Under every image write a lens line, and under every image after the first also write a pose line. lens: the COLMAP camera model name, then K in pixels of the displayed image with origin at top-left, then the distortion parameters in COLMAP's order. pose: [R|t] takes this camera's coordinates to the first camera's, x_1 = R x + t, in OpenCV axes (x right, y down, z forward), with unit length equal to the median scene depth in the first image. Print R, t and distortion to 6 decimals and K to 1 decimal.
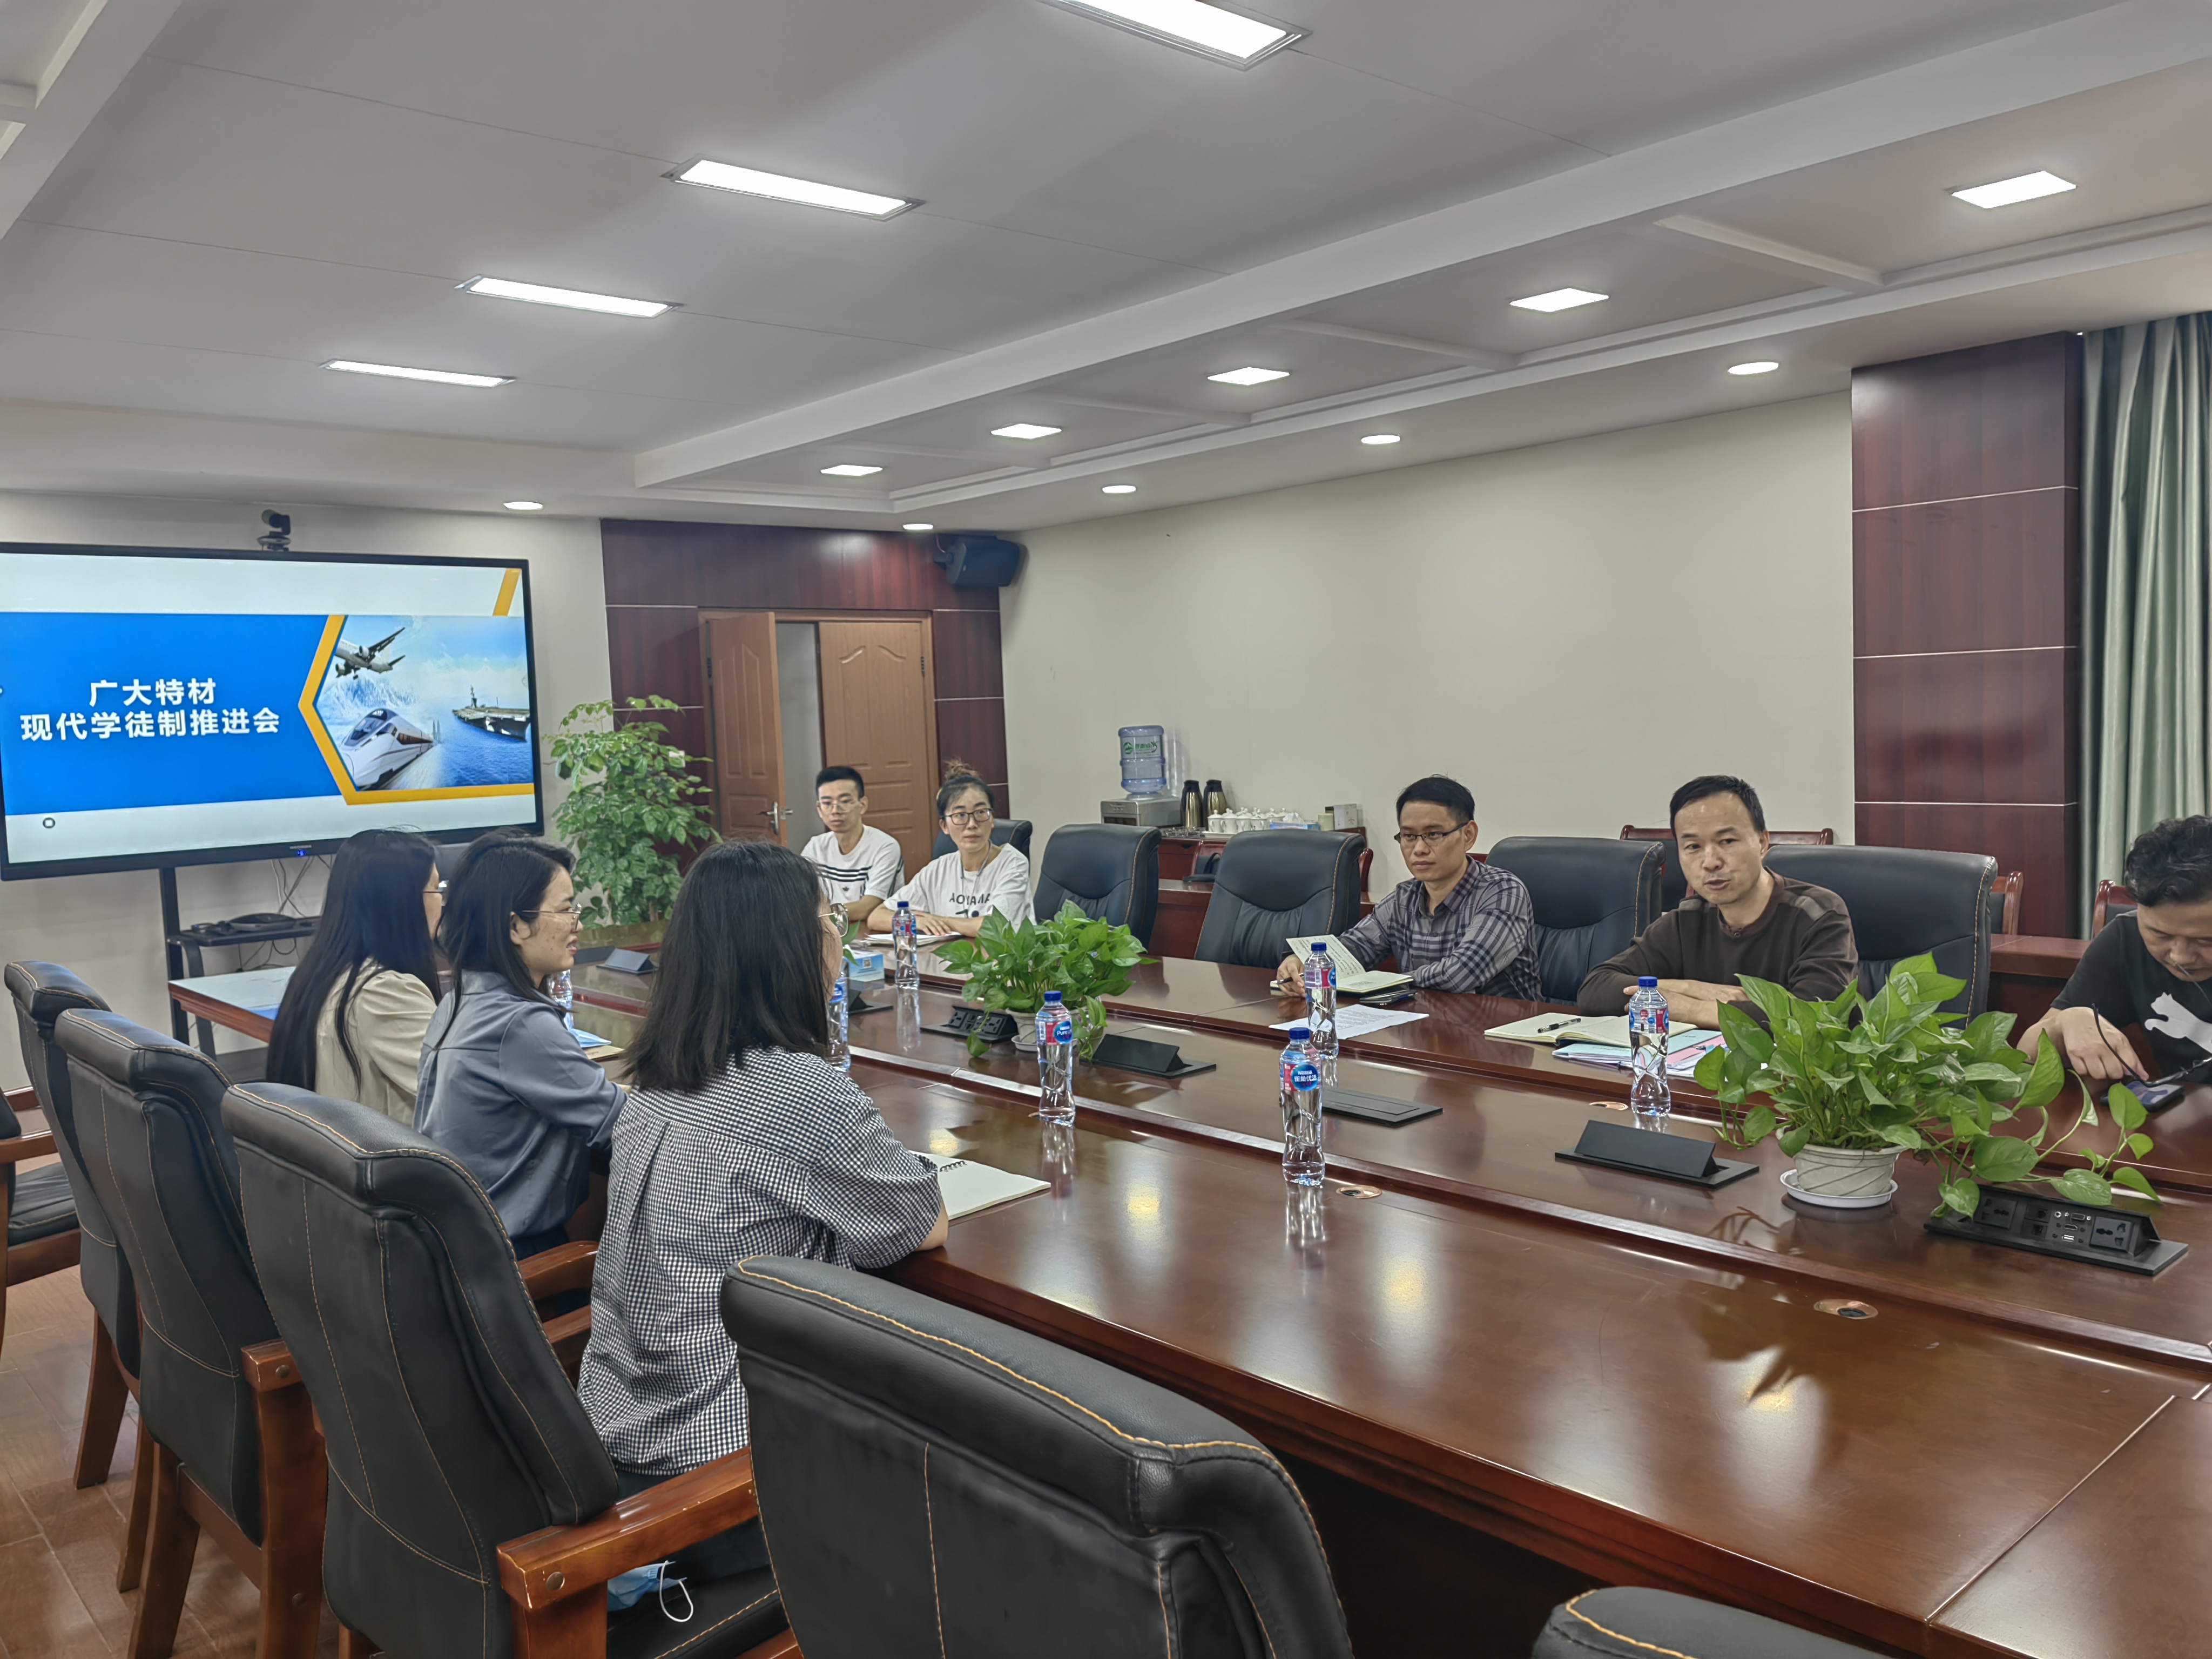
lens RADIAL K [[1684.4, 0, 1108.4], [0, 1684.4, 837.3], [0, 0, 1]] dist [0.001475, -0.002591]
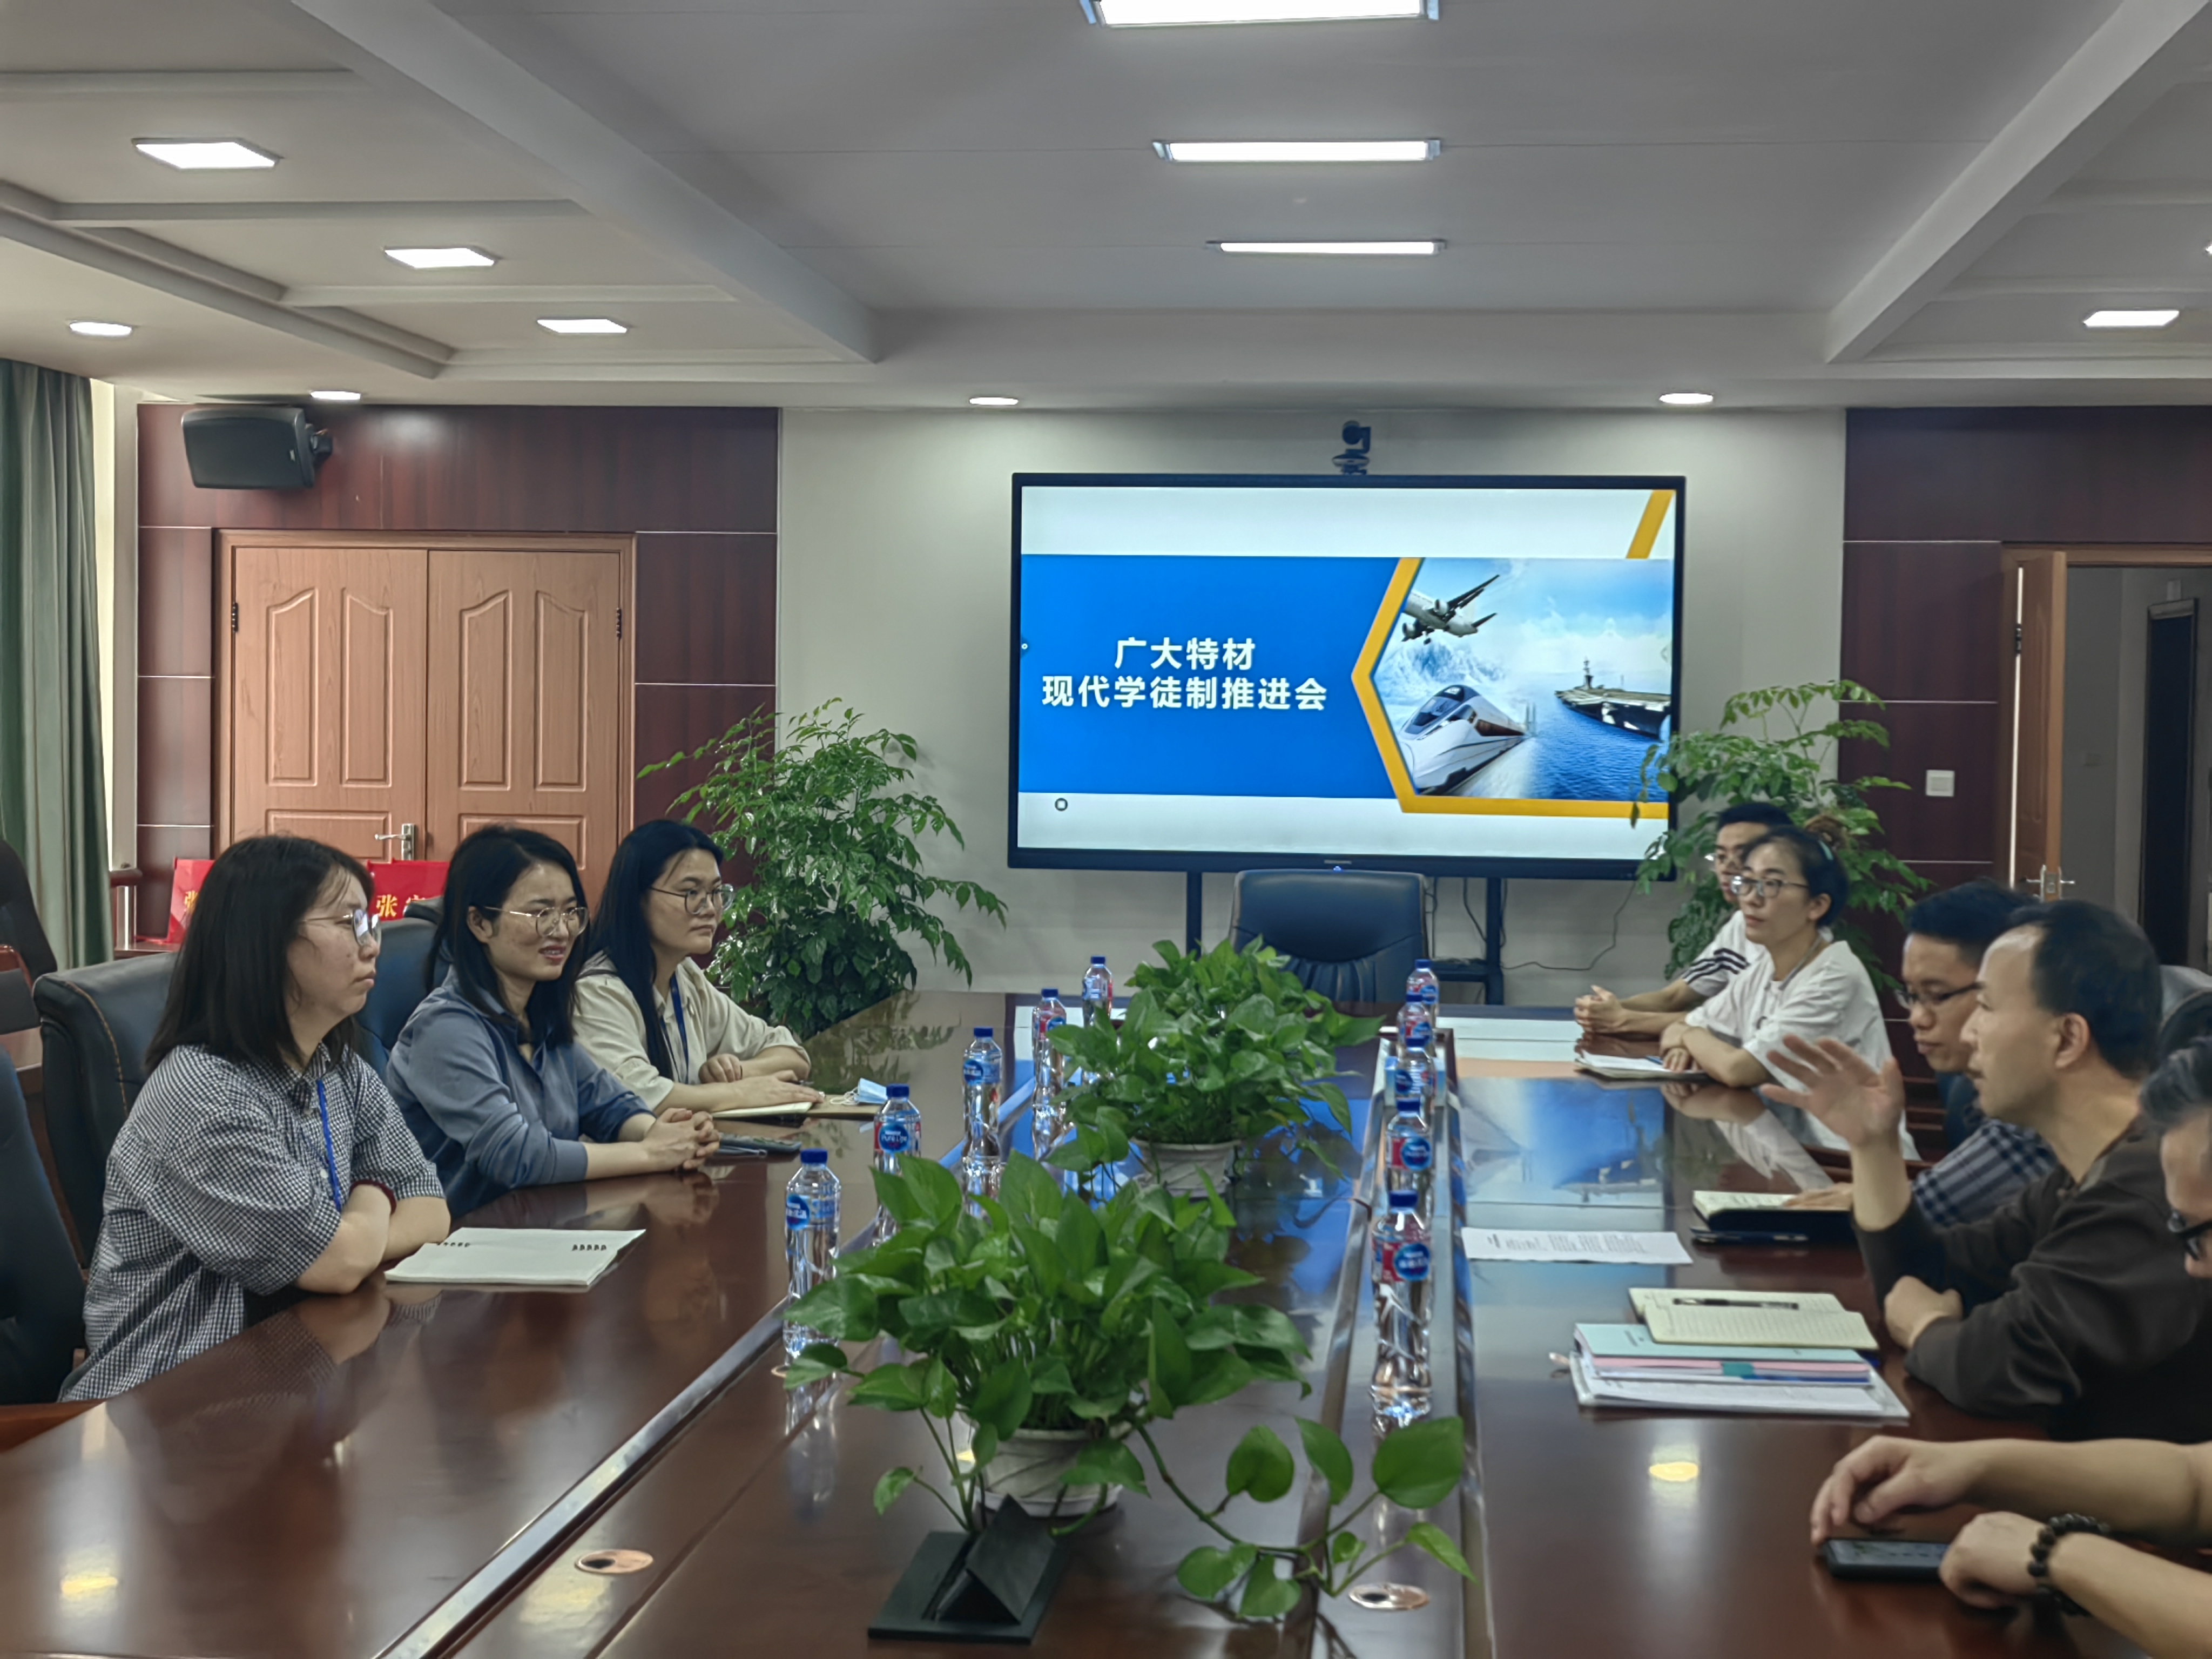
lens RADIAL K [[2794.6, 0, 1106.8], [0, 2794.6, 827.4], [0, 0, 1]] dist [0.086723, 0.000000]
pose [[0.655888, 0.079157, -0.750696, 0.400479], [-0.096991, 0.995081, 0.020185, -0.025116], [0.748601, 0.059571, 0.660339, 0.085925]]
